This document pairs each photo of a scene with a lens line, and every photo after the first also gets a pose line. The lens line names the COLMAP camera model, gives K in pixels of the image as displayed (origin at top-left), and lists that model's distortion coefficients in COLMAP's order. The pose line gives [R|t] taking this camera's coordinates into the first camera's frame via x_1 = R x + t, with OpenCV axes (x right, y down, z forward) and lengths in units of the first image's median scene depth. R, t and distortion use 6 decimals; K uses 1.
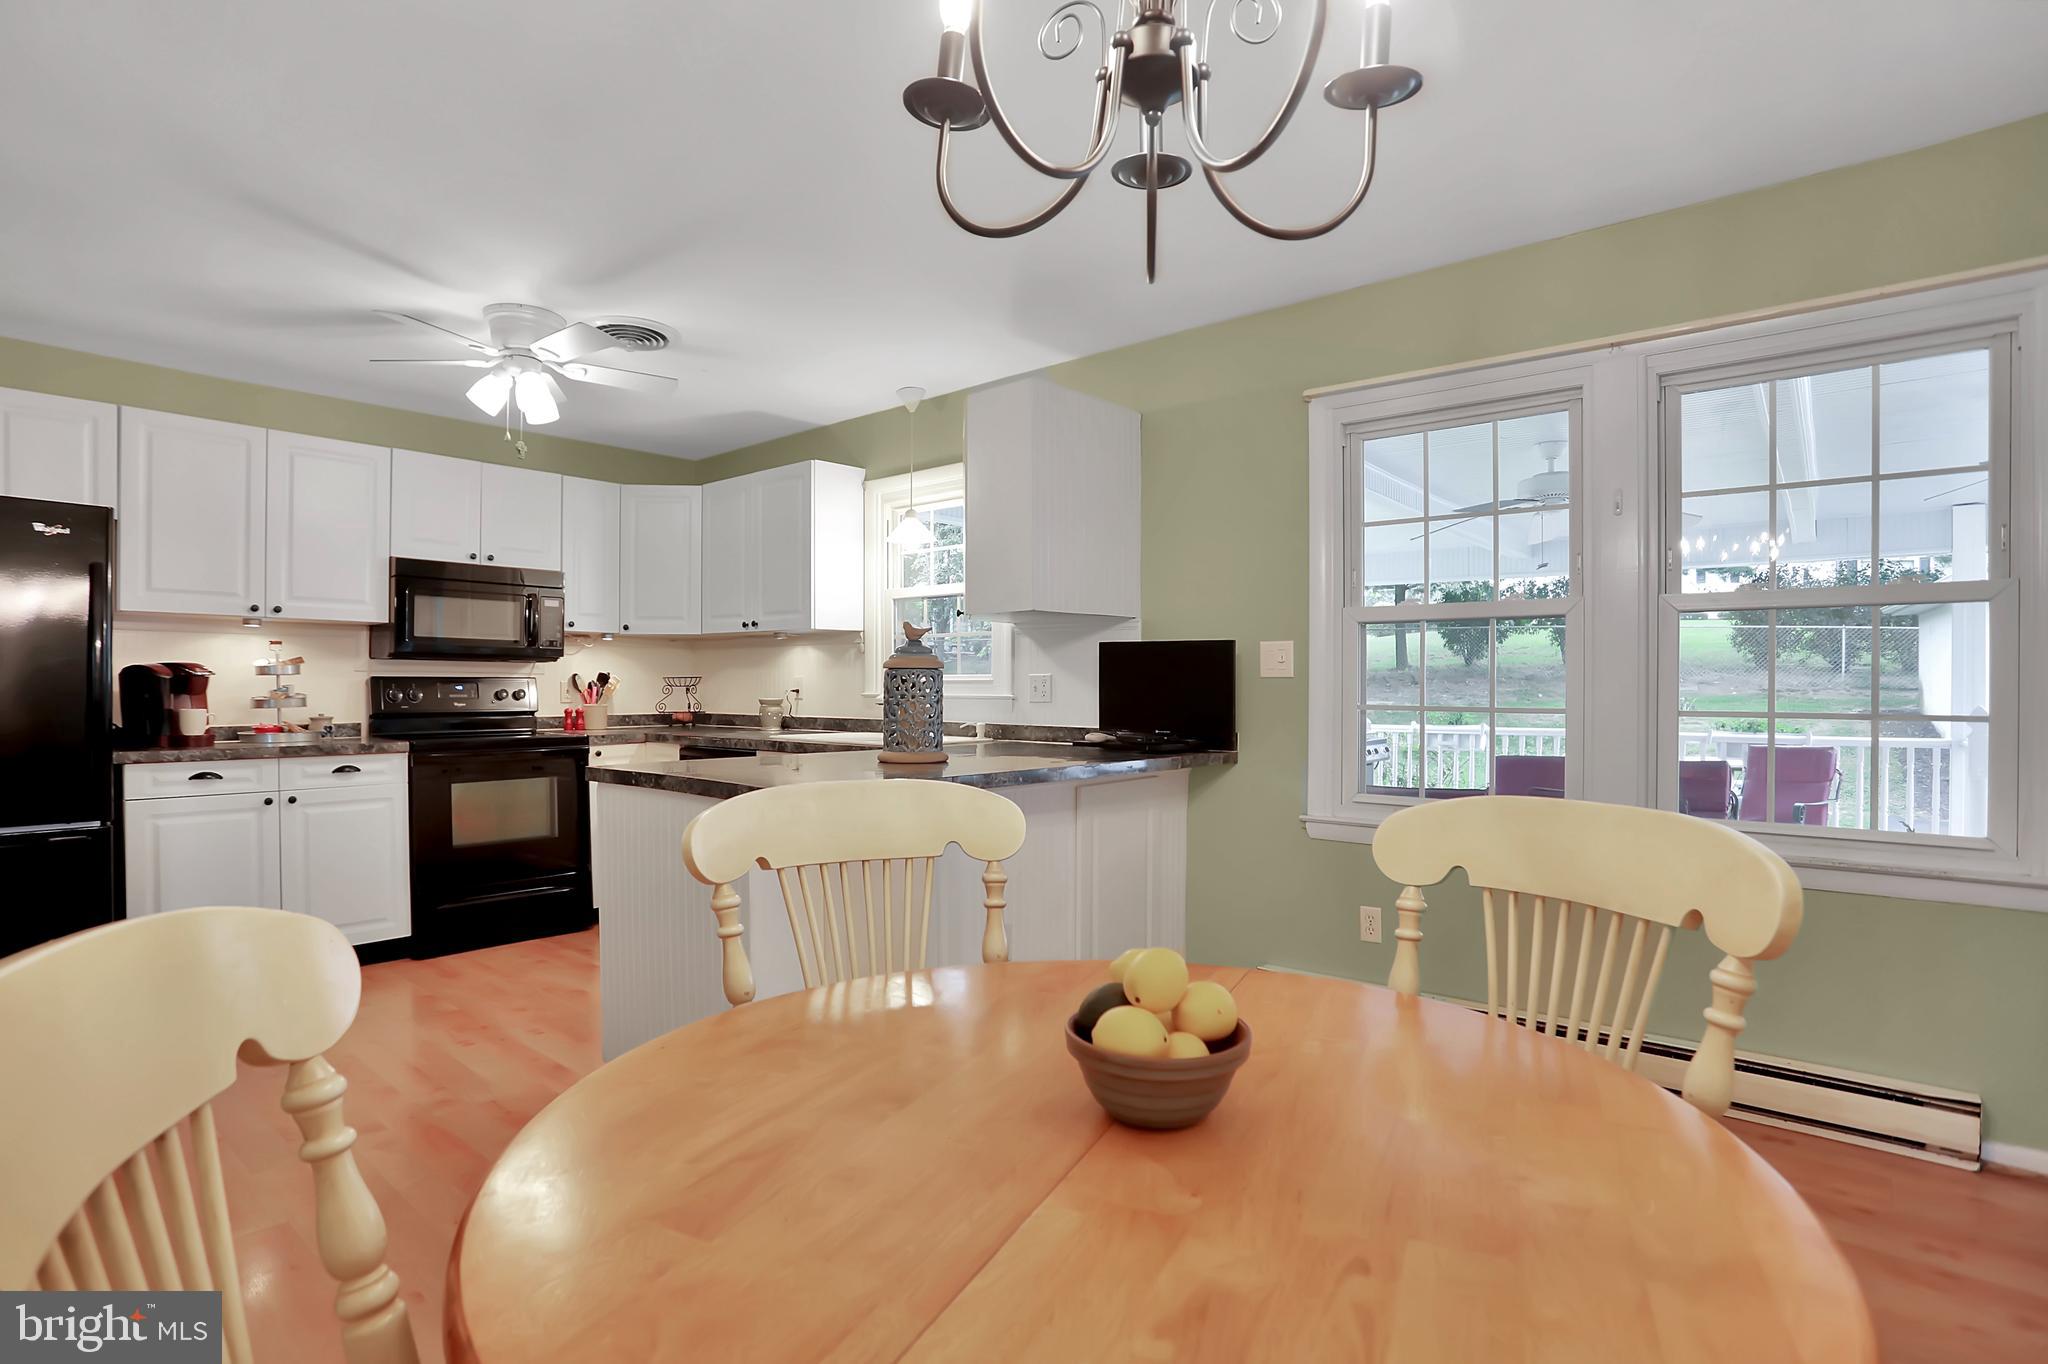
lens RADIAL K [[1008.3, 0, 1024.0], [0, 1008.3, 682.0], [0, 0, 1]] dist [-0.069991, 0.033460]
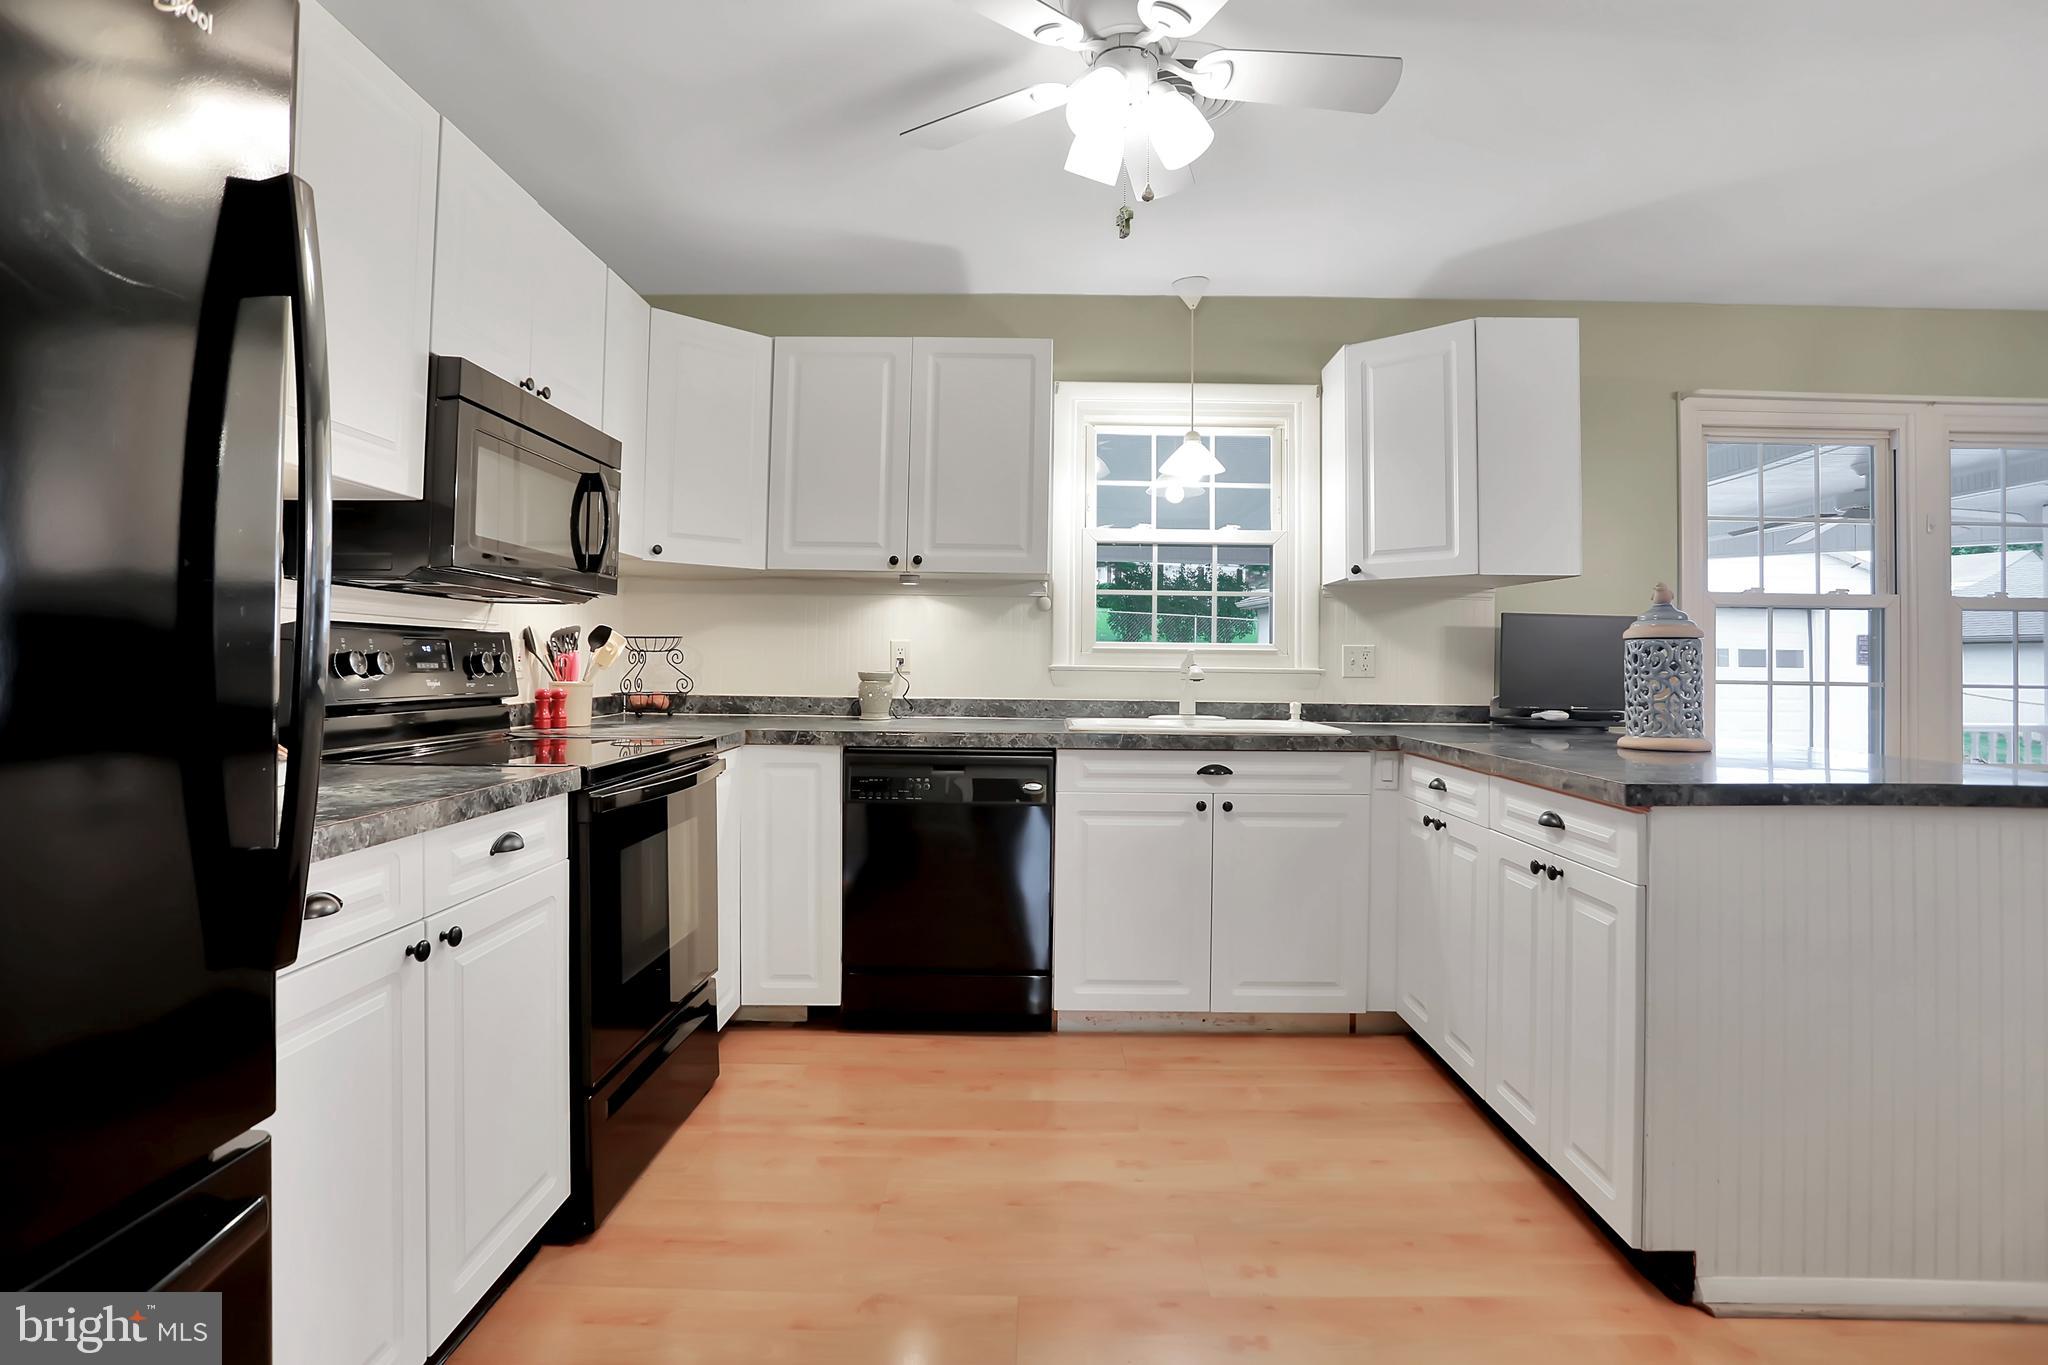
lens RADIAL K [[998.1, 0, 1021.9], [0, 998.1, 651.6], [0, 0, 1]] dist [-0.047456, 0.000213]
pose [[0.779368, 0.015300, 0.626379, -0.729909], [-0.014018, 0.999877, -0.006982, 0.007755], [-0.626409, -0.003339, 0.779487, 0.504885]]
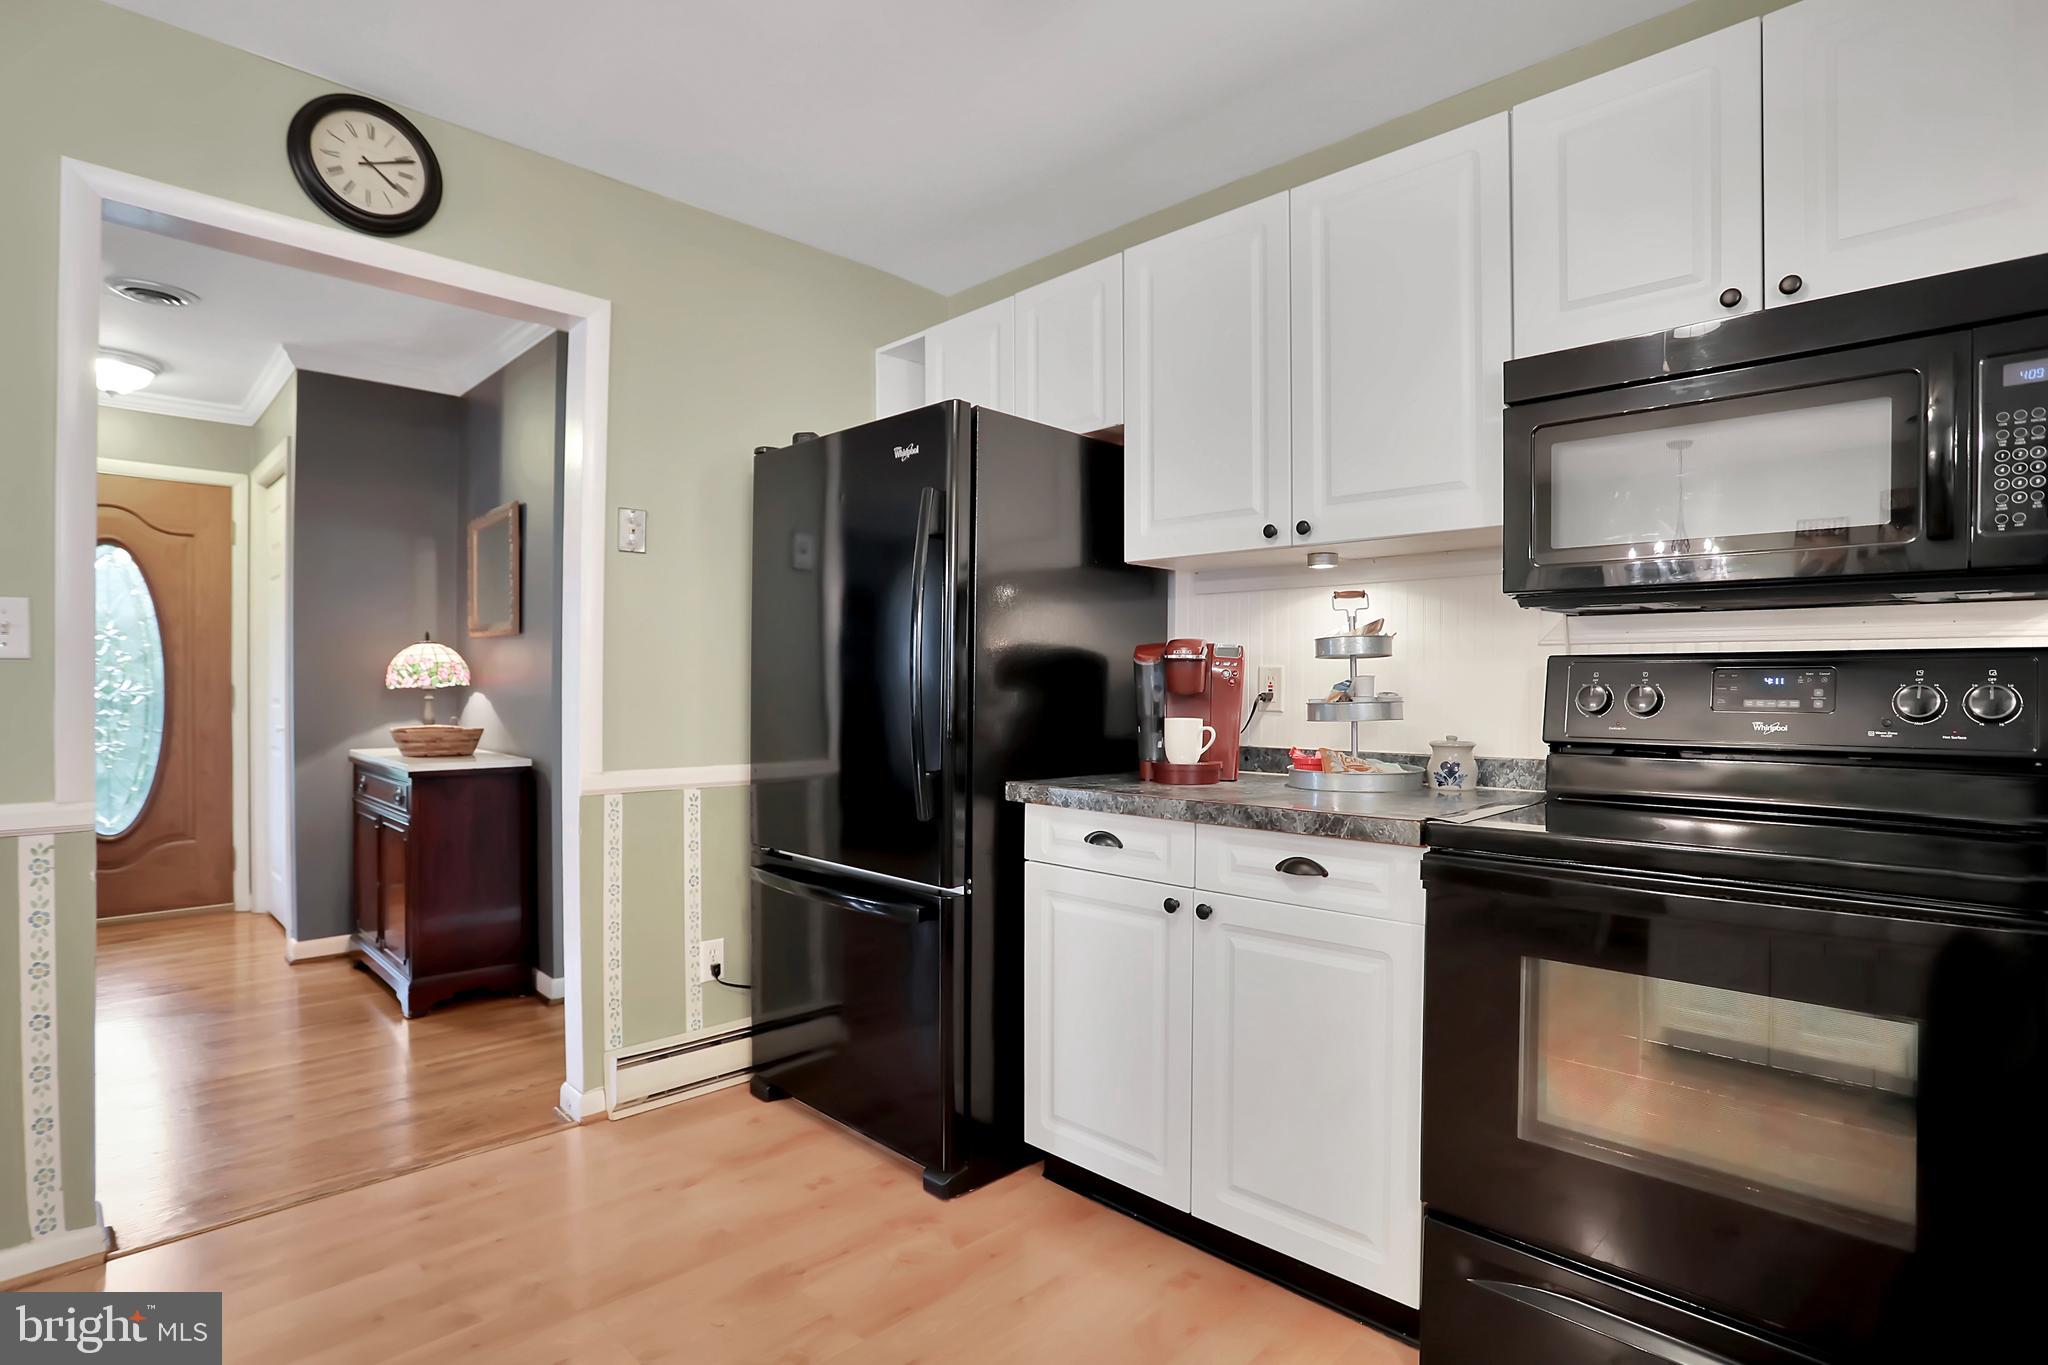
lens RADIAL K [[1033.2, 0, 1028.0], [0, 1033.2, 693.9], [0, 0, 1]] dist [-0.076680, 0.034062]
pose [[-0.083467, 0.008465, -0.996475, -0.208408], [0.005471, 0.999953, 0.008036, 0.006903], [0.996496, -0.004781, -0.083510, 0.856369]]
